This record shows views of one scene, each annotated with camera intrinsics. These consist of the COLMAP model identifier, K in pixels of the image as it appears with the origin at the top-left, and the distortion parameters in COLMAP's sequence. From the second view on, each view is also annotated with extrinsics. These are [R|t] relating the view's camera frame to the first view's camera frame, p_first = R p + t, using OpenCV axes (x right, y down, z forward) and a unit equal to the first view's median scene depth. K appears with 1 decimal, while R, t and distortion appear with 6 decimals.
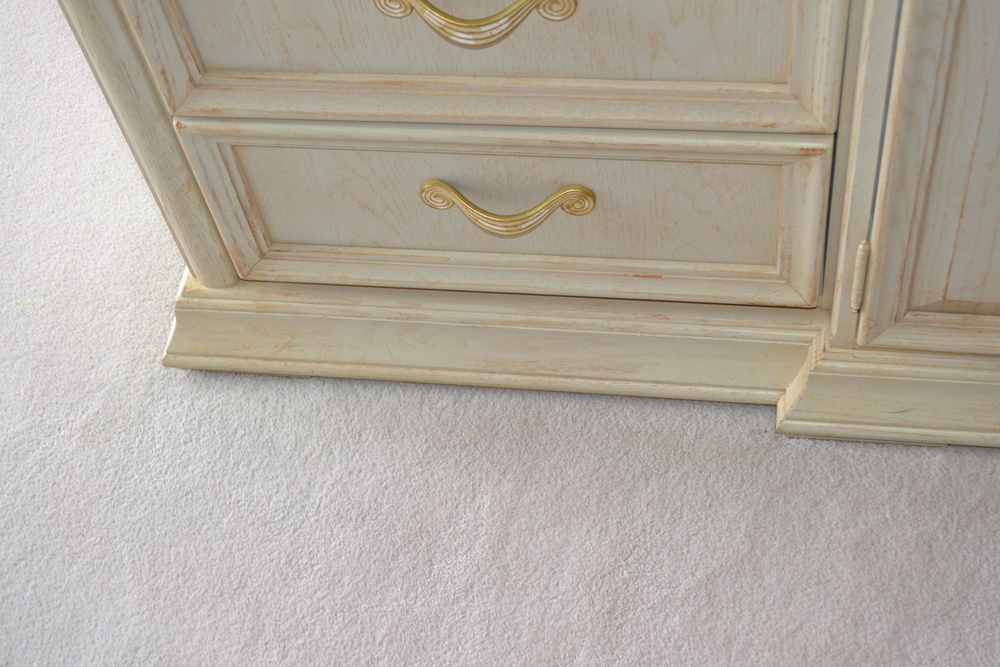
lens RADIAL K [[1604.3, 0, 500.0], [0, 1604.3, 333.5], [0, 0, 1]] dist [0.022750, 0.038165]
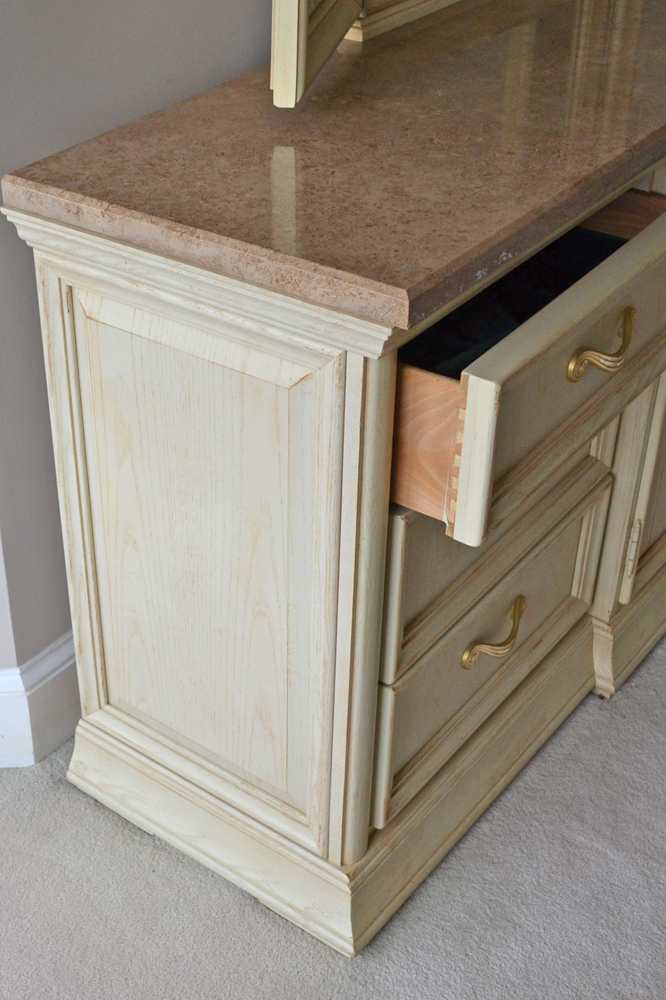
lens RADIAL K [[1310.6, 0, 333.0], [0, 1310.6, 500.0], [0, 0, 1]] dist [-0.010176, -0.026236]
pose [[0.512752, -0.421733, 0.747814, -0.817595], [0.695649, 0.714559, -0.074006, -0.164354], [-0.503147, 0.558163, 0.659770, 0.197050]]
